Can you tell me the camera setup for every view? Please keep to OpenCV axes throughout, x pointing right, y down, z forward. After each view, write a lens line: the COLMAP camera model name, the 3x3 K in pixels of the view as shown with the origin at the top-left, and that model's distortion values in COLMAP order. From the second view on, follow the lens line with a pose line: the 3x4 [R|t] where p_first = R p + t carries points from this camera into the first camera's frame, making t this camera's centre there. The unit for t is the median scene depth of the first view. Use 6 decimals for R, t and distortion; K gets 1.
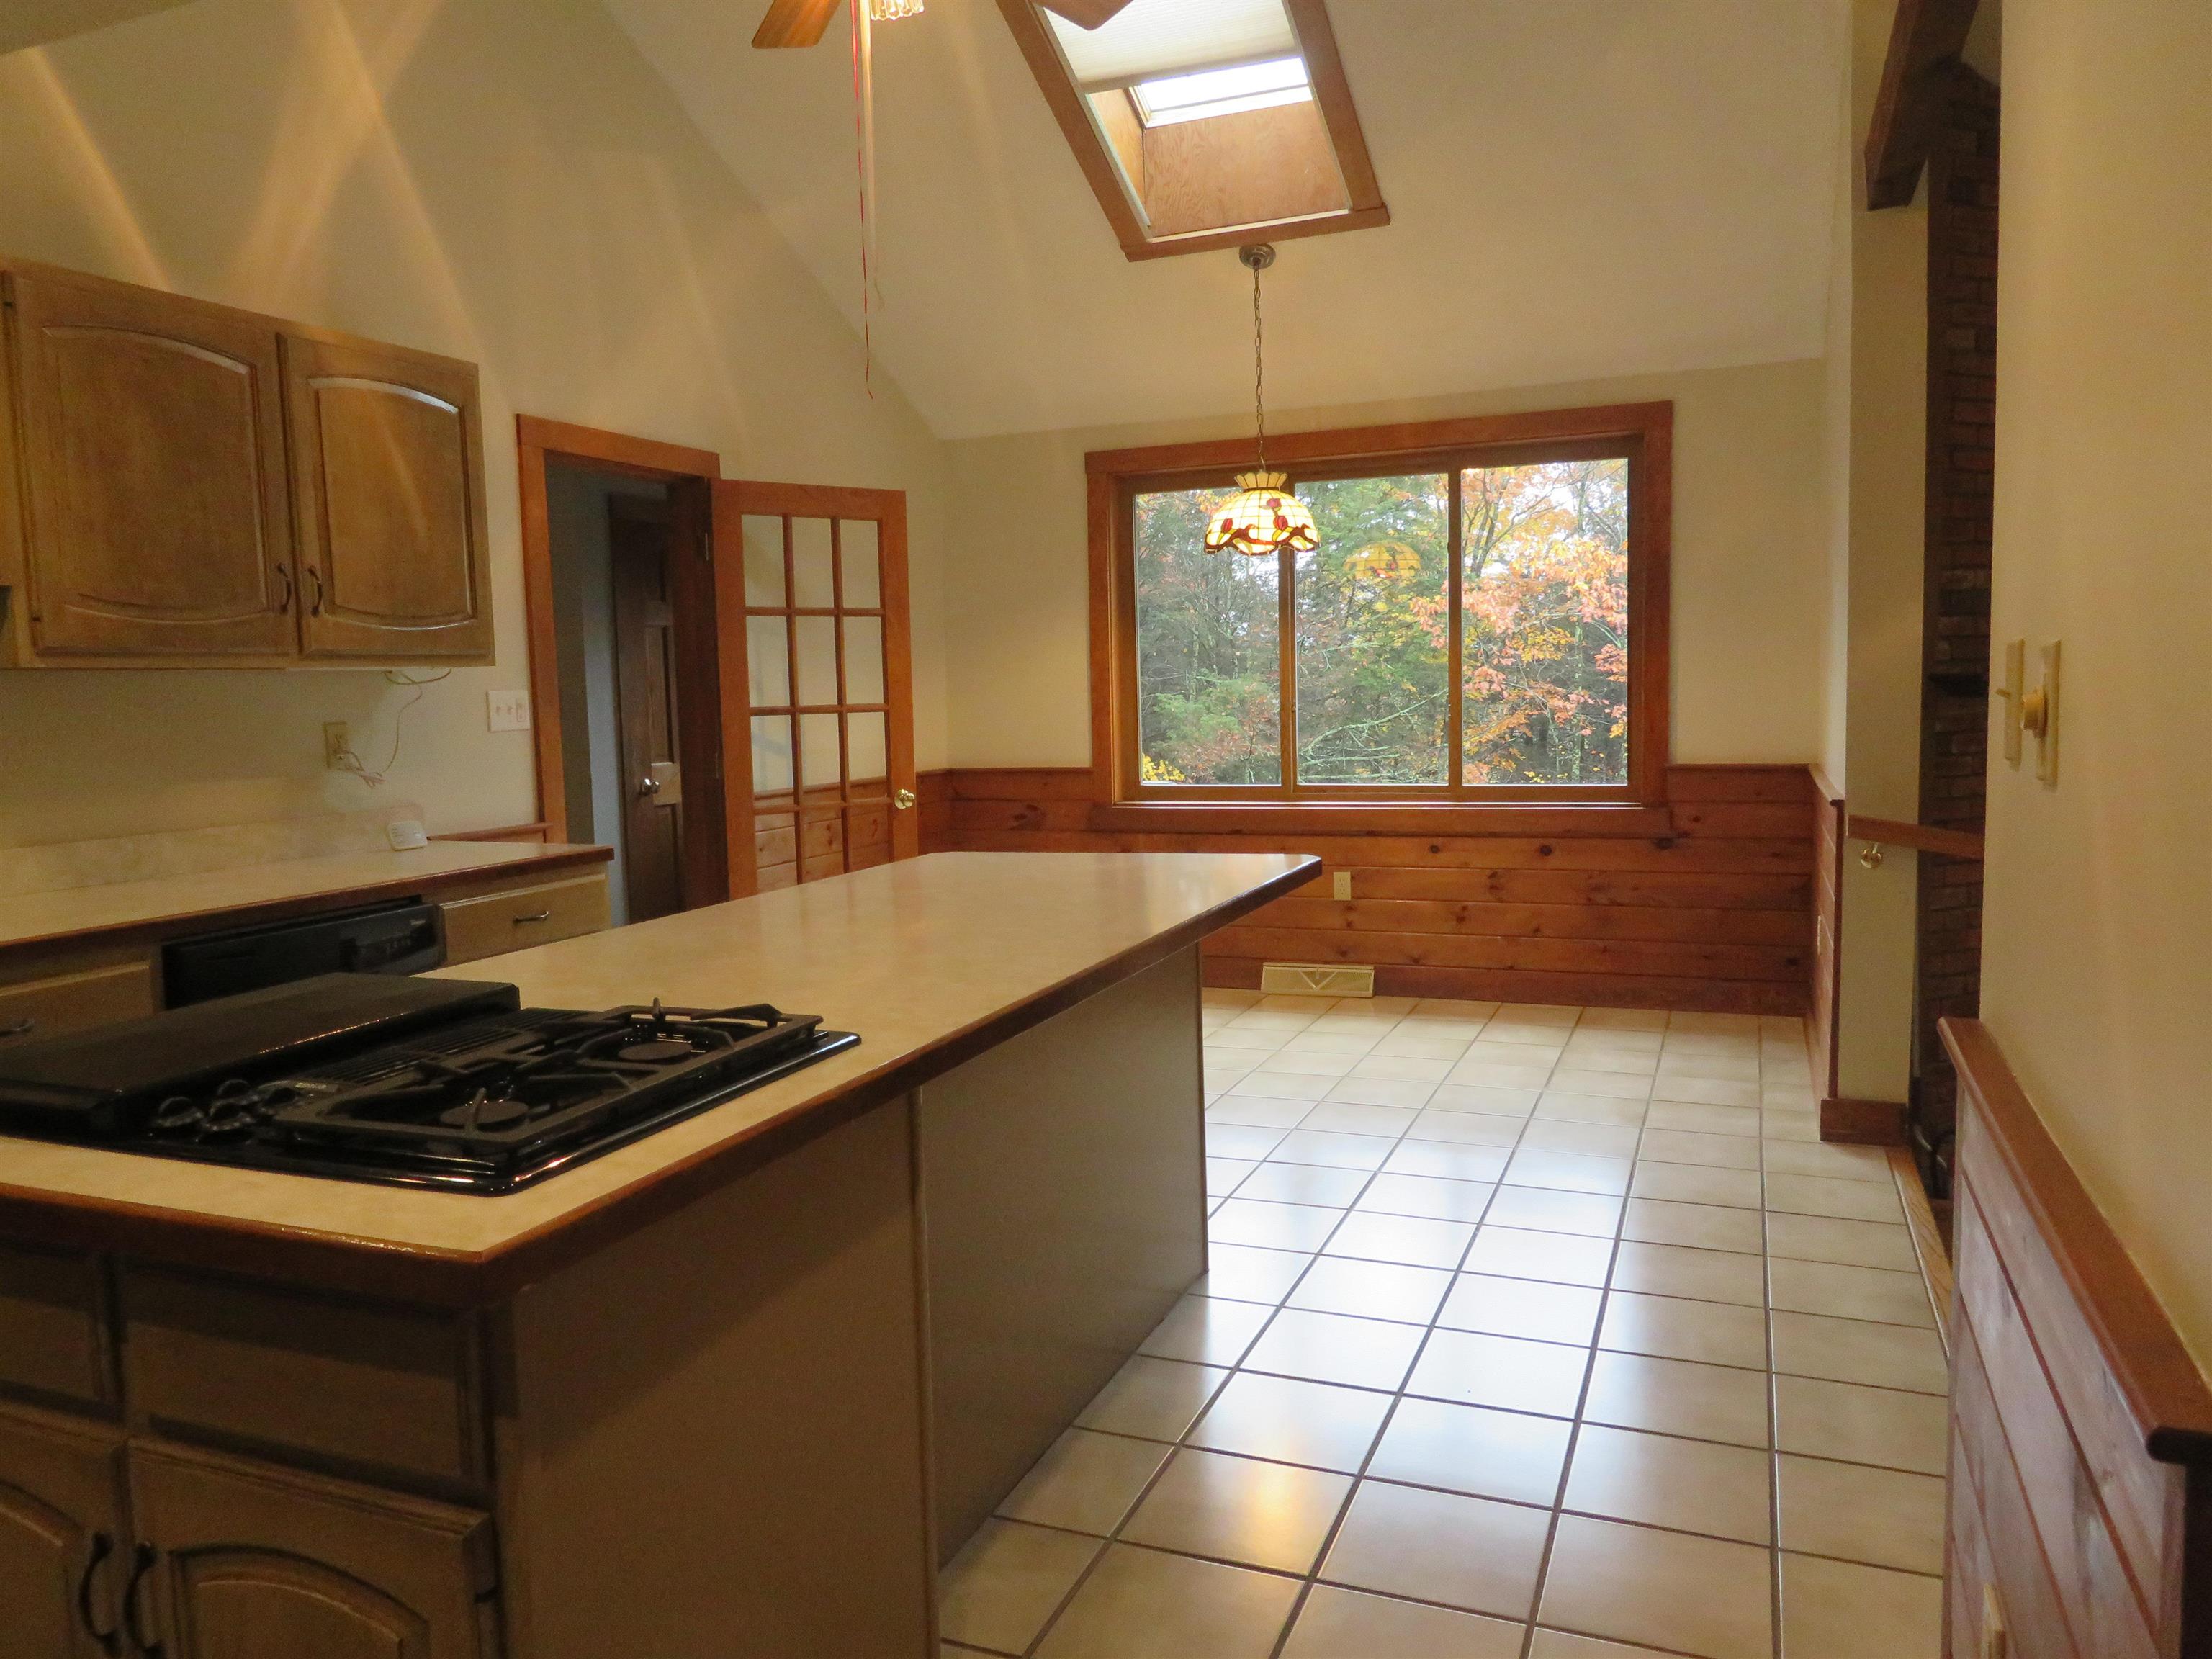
lens RADIAL K [[1573.8, 0, 1103.2], [0, 1573.8, 824.4], [0, 0, 1]] dist [-0.020266, 0.012985]
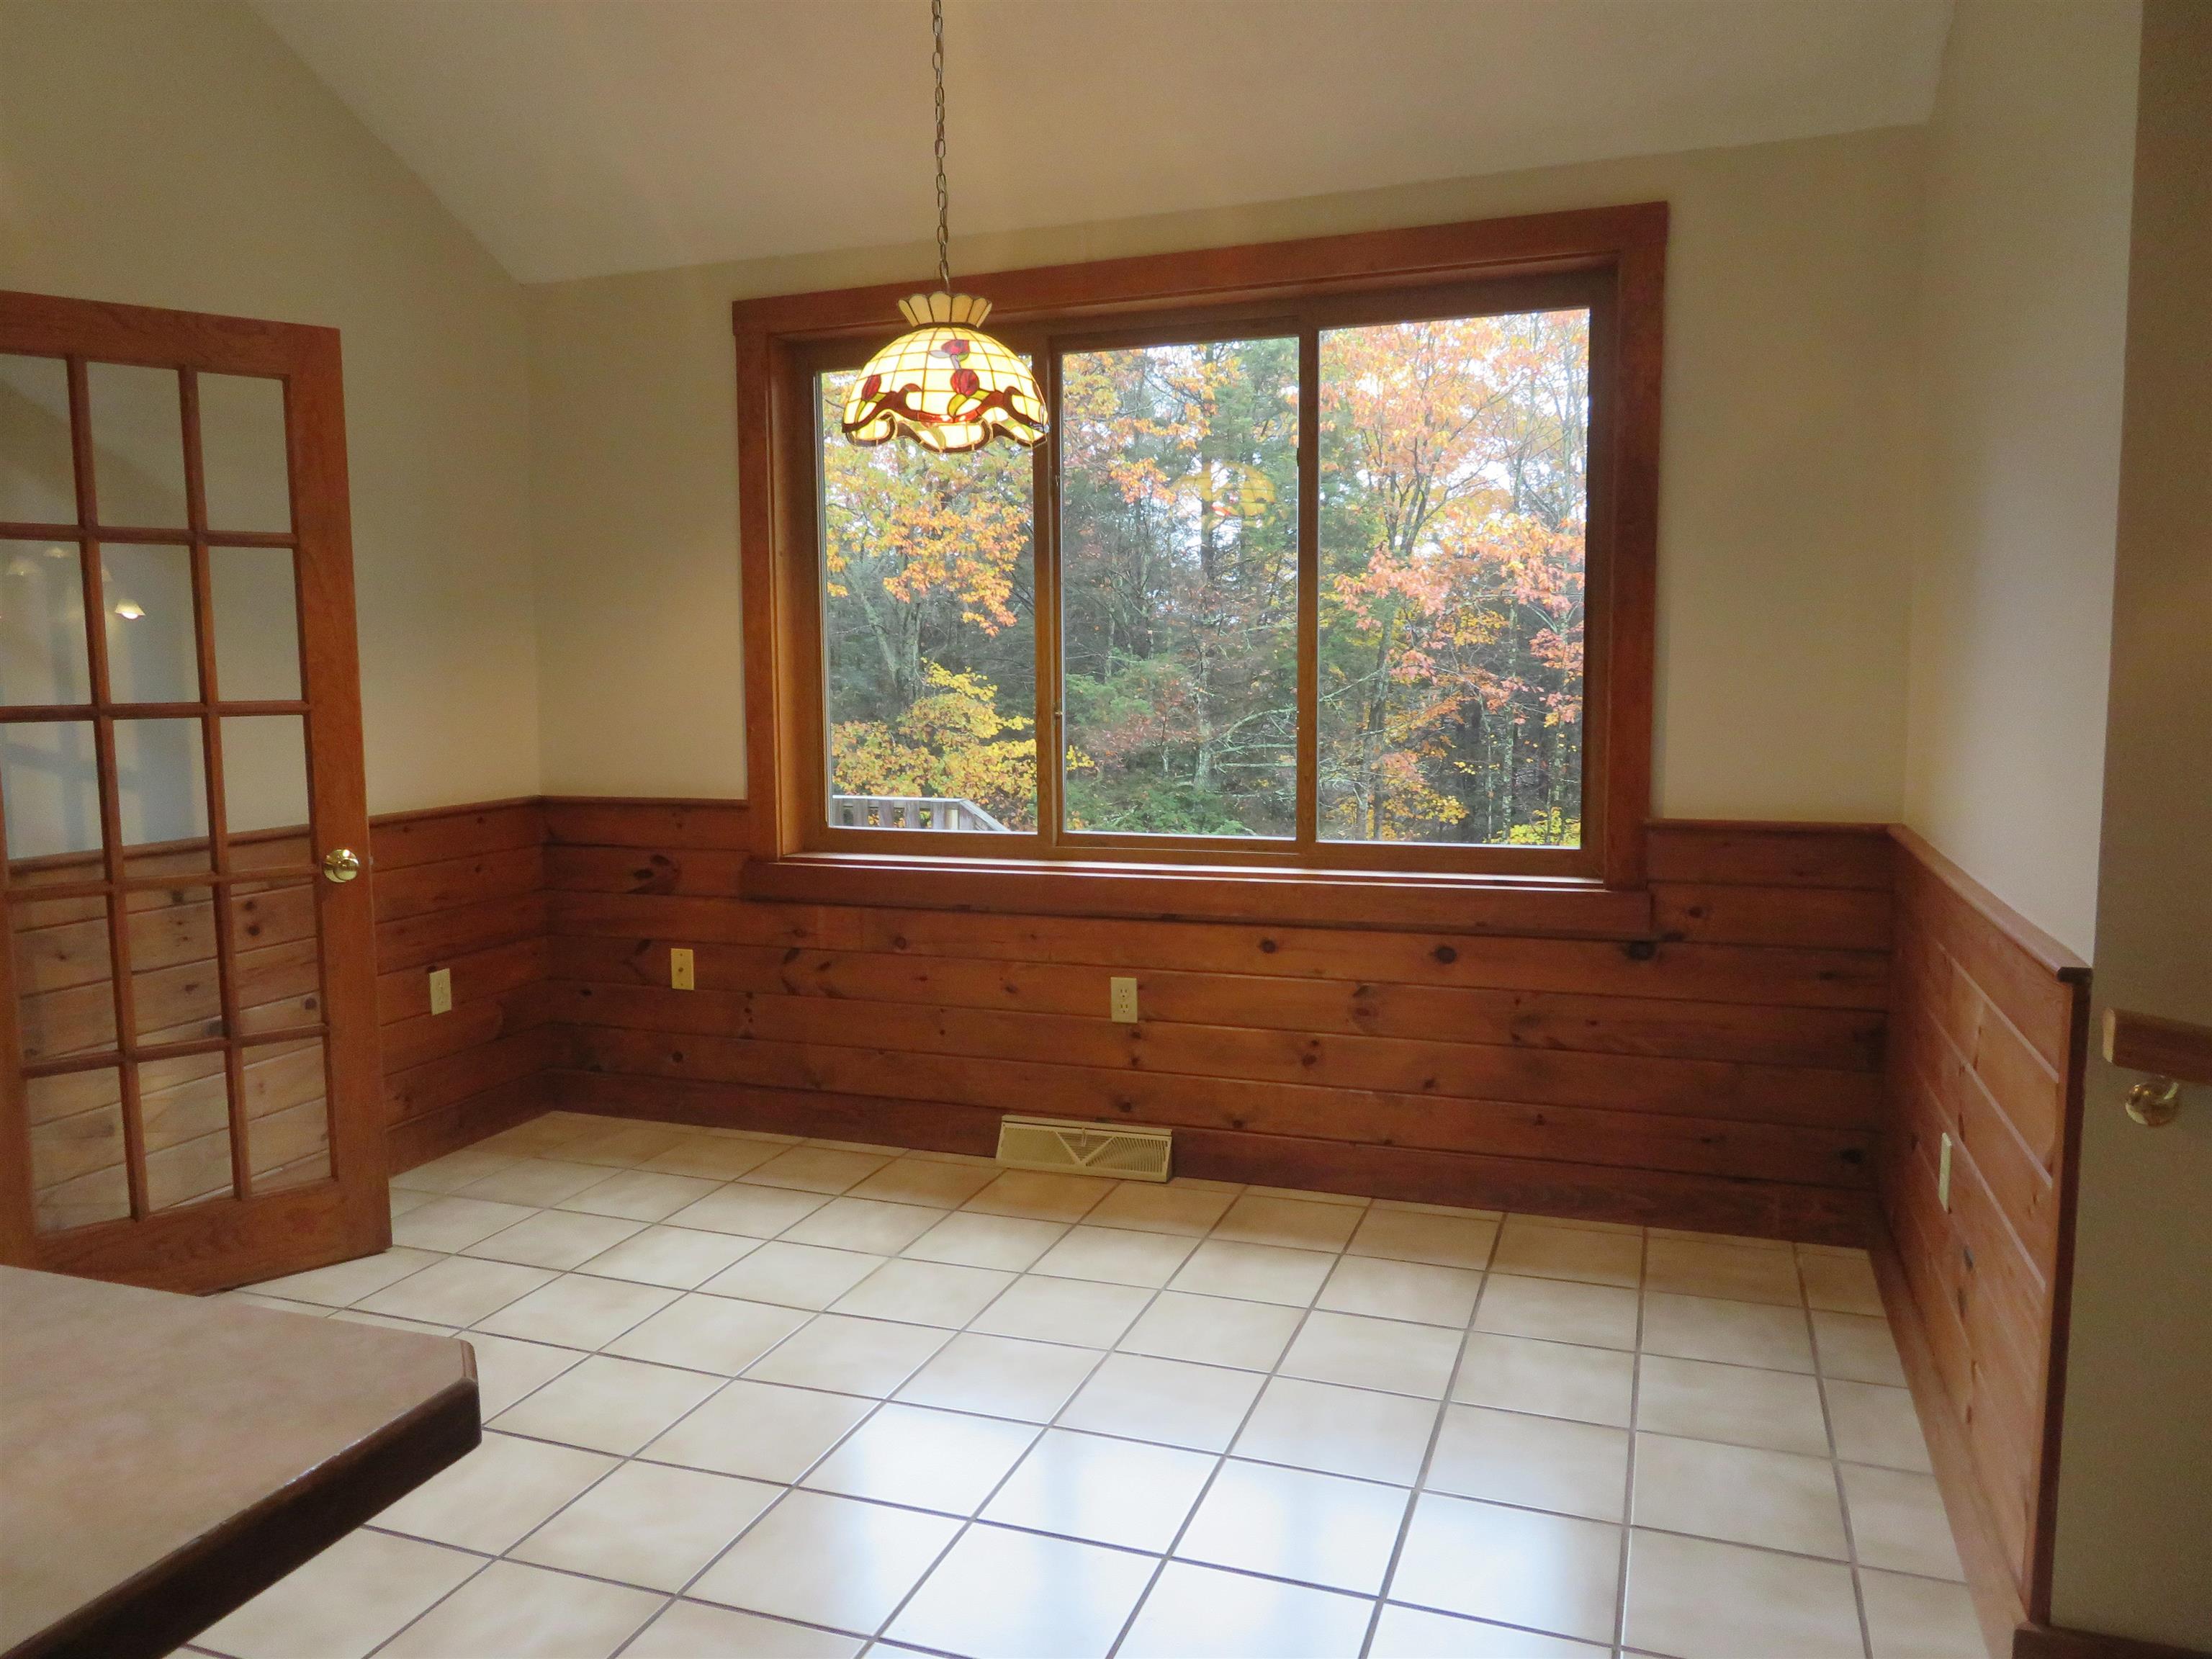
lens RADIAL K [[1573.8, 0, 1099.6], [0, 1573.8, 820.7], [0, 0, 1]] dist [-0.020266, 0.012985]
pose [[0.999217, 0.011481, 0.037870, 0.133662], [-0.011908, 0.999868, 0.011076, -0.043843], [-0.037738, -0.011518, 0.999221, 0.428386]]
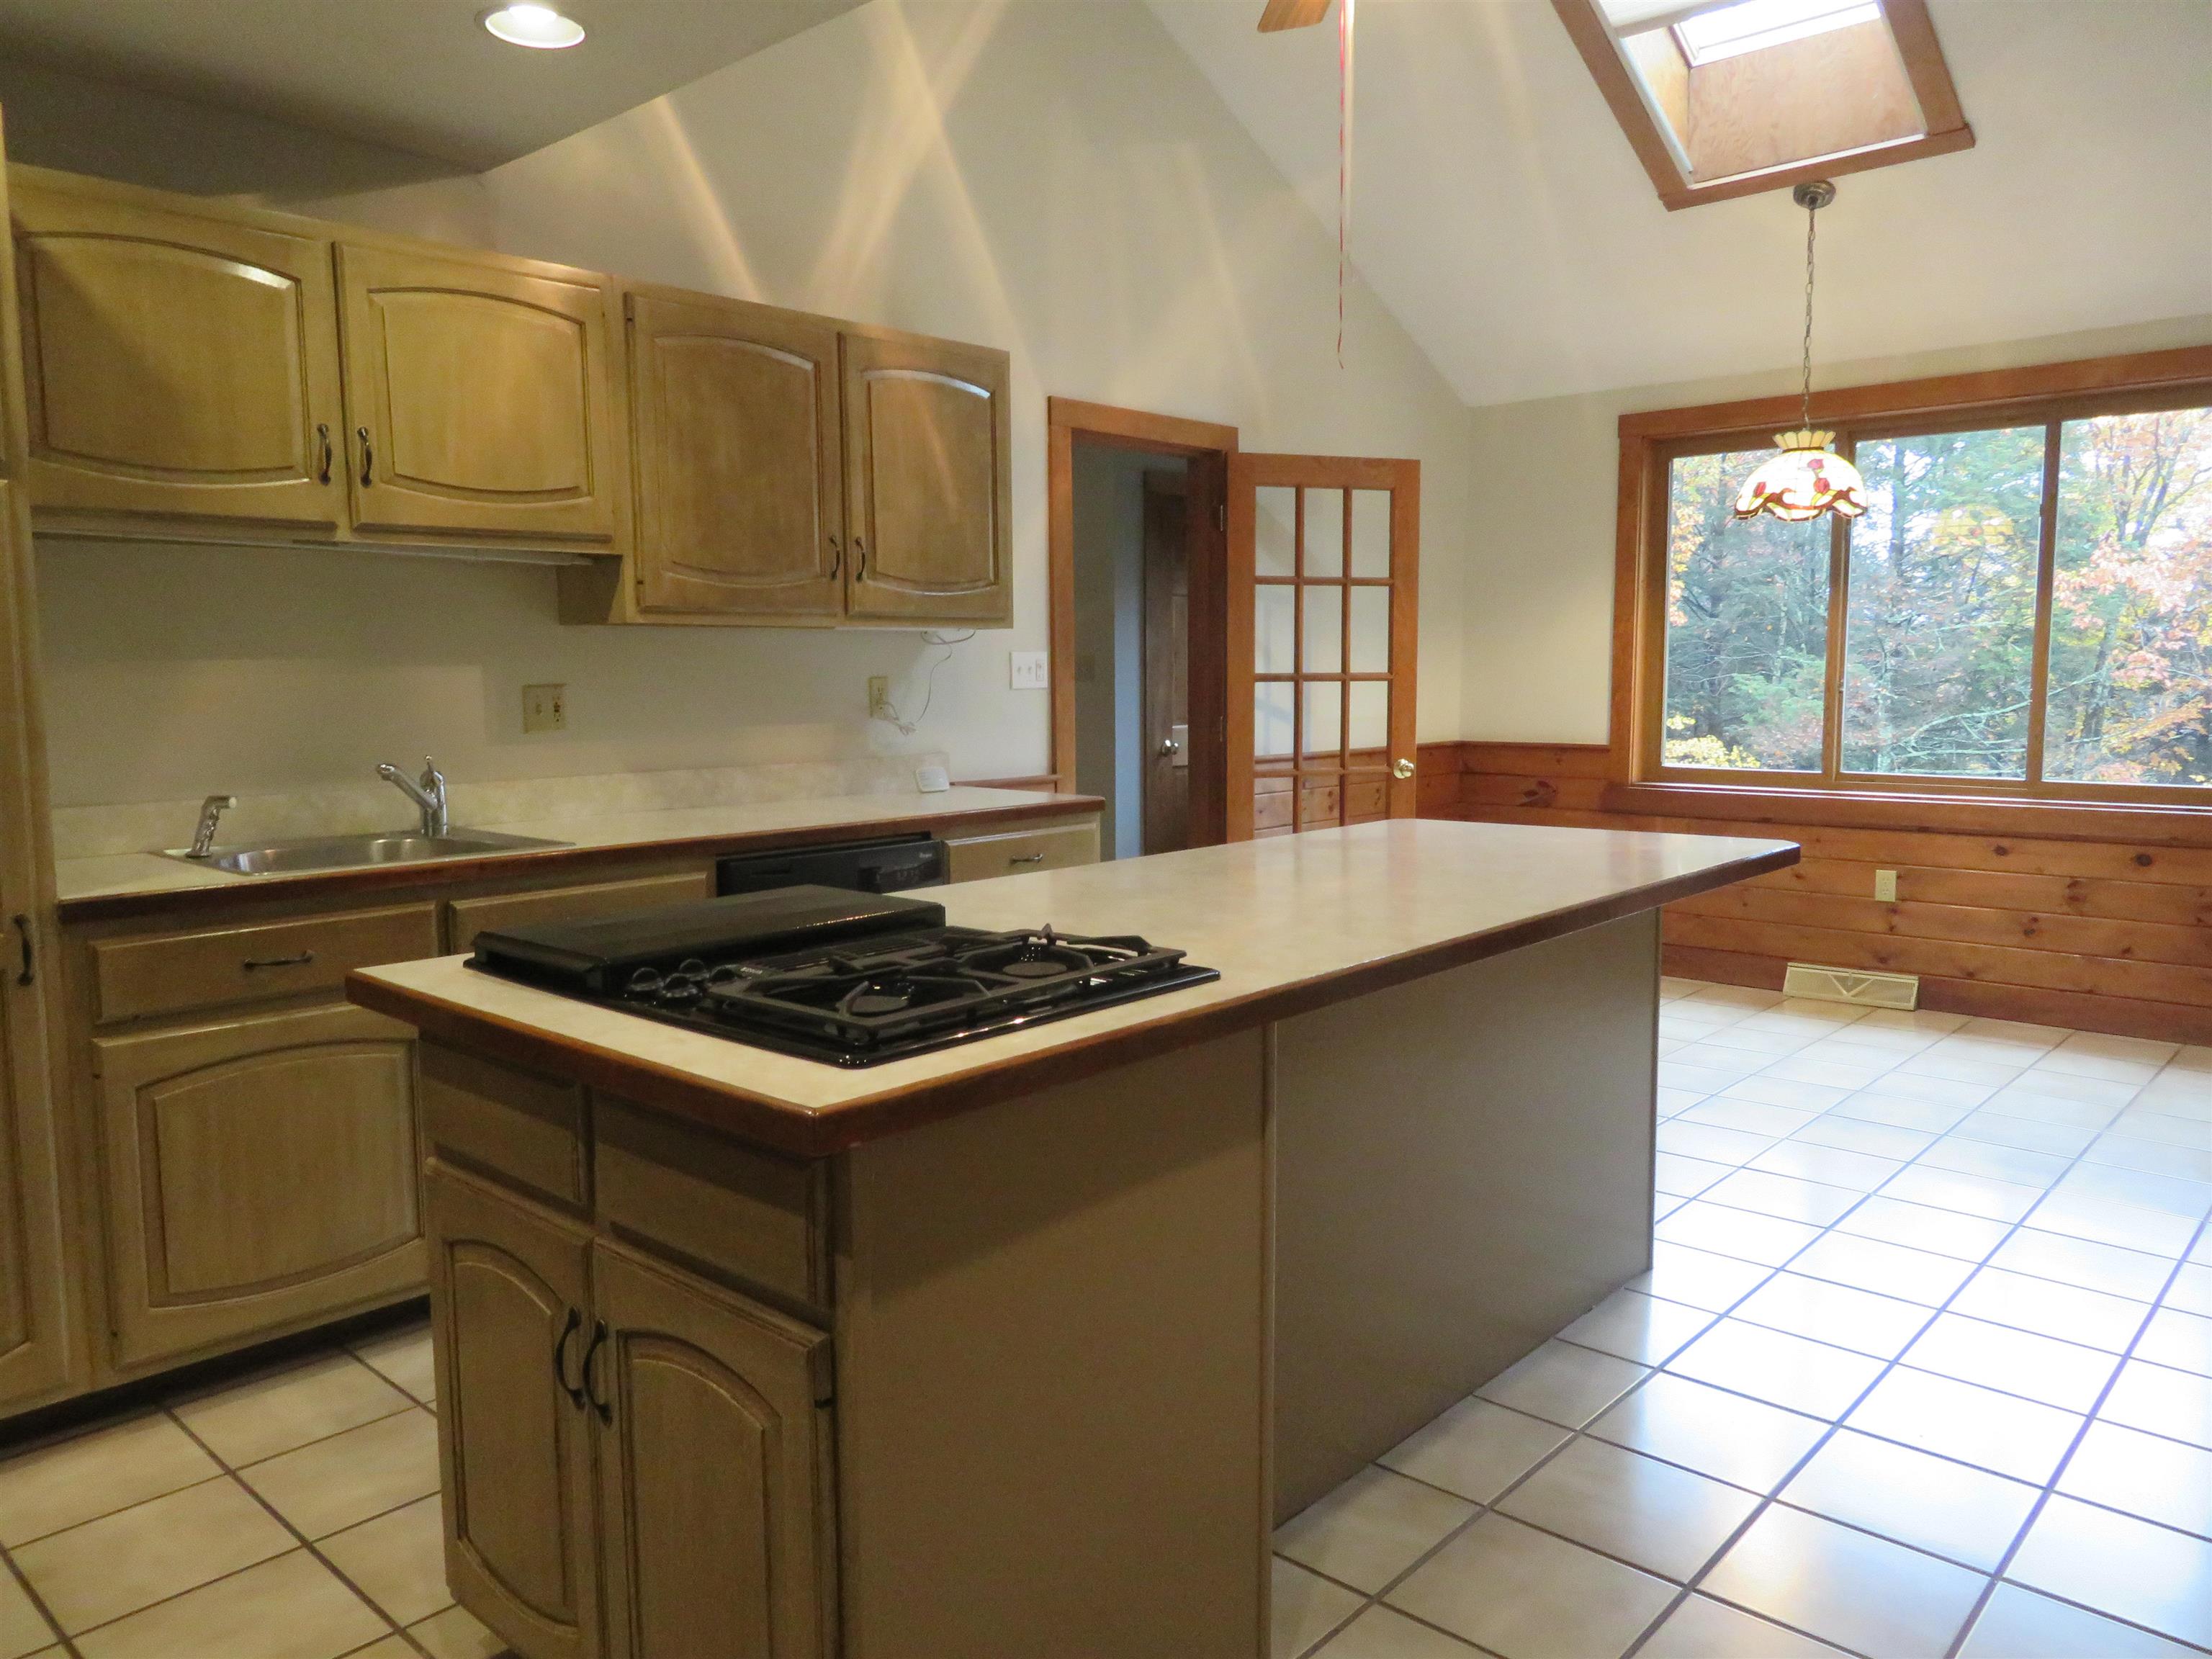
lens RADIAL K [[1573.8, 0, 1100.9], [0, 1573.8, 827.0], [0, 0, 1]] dist [-0.020266, 0.012985]
pose [[0.937919, 0.055041, -0.342460, 0.039273], [-0.048728, 0.998447, 0.027017, 0.003422], [0.343415, -0.008653, 0.939144, -0.007849]]
